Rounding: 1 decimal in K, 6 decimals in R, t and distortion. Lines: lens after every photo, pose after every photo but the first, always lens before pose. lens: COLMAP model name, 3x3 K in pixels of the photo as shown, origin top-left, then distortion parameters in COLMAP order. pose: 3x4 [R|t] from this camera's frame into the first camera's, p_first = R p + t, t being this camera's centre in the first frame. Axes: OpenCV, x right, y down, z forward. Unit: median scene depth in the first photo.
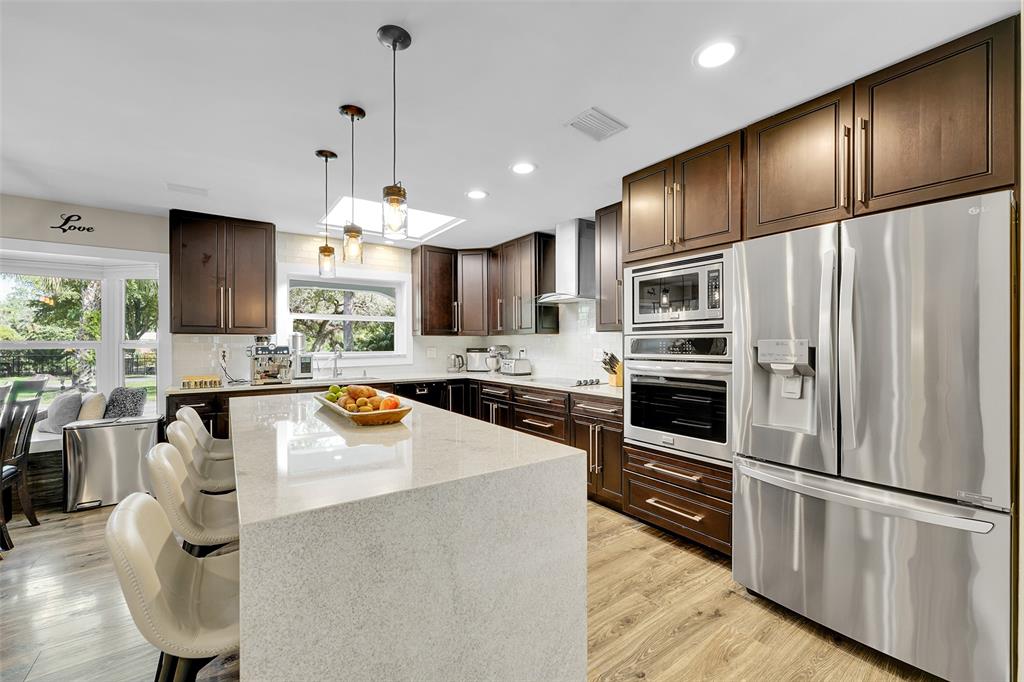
lens RADIAL K [[399.5, 0, 492.6], [0, 399.5, 344.0], [0, 0, 1]] dist [-0.000062, 0.000051]
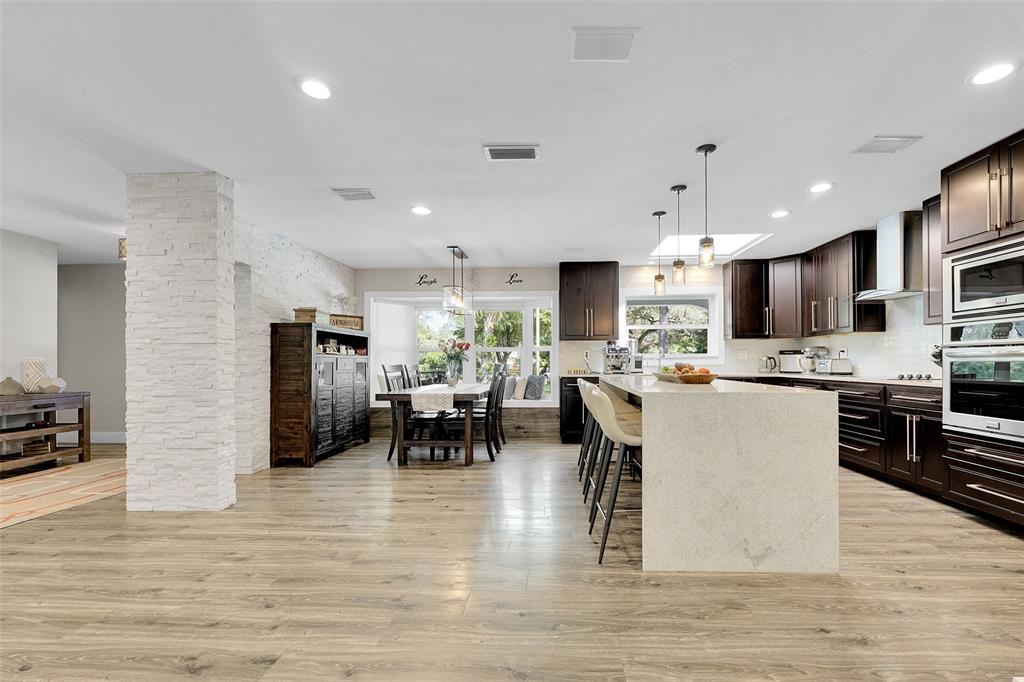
lens RADIAL K [[399.8, 0, 543.0], [0, 399.8, 358.8], [0, 0, 1]] dist [-0.000059, 0.000072]
pose [[0.805676, -0.001730, -0.592354, 0.091725], [-0.000420, 0.999994, -0.003492, 0.058080], [0.592357, 0.003063, 0.805670, -0.355072]]
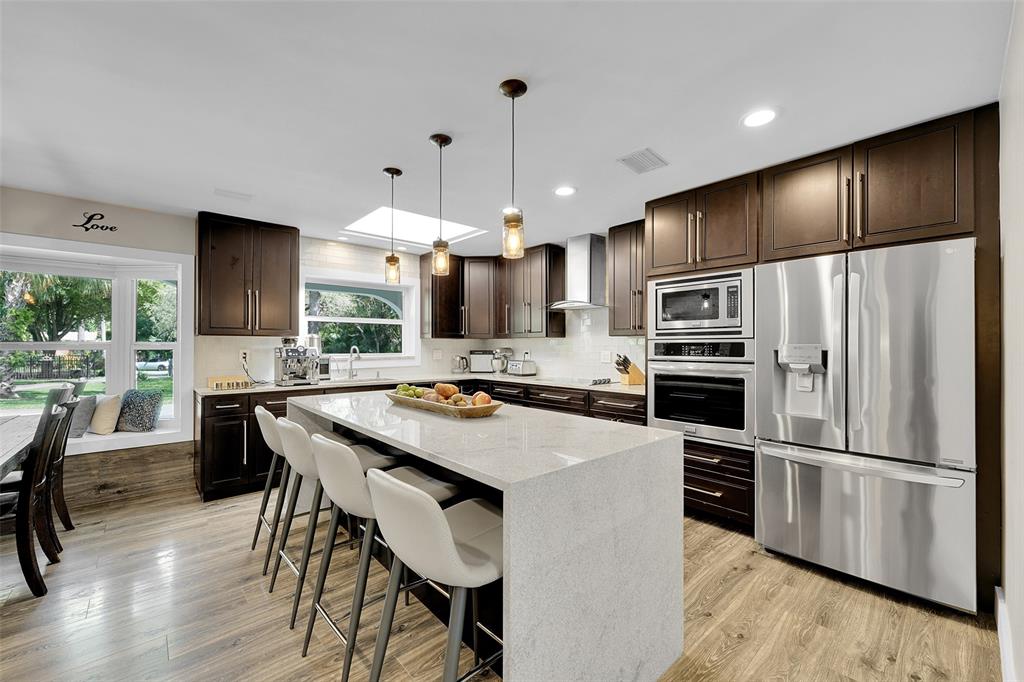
lens RADIAL K [[398.1, 0, 489.2], [0, 398.1, 343.9], [0, 0, 1]] dist [0.000095, -0.000074]
pose [[0.994540, 0.004472, 0.104262, -0.200882], [-0.003847, 0.999973, -0.006190, -0.000580], [-0.104287, 0.005755, 0.994531, -0.075187]]
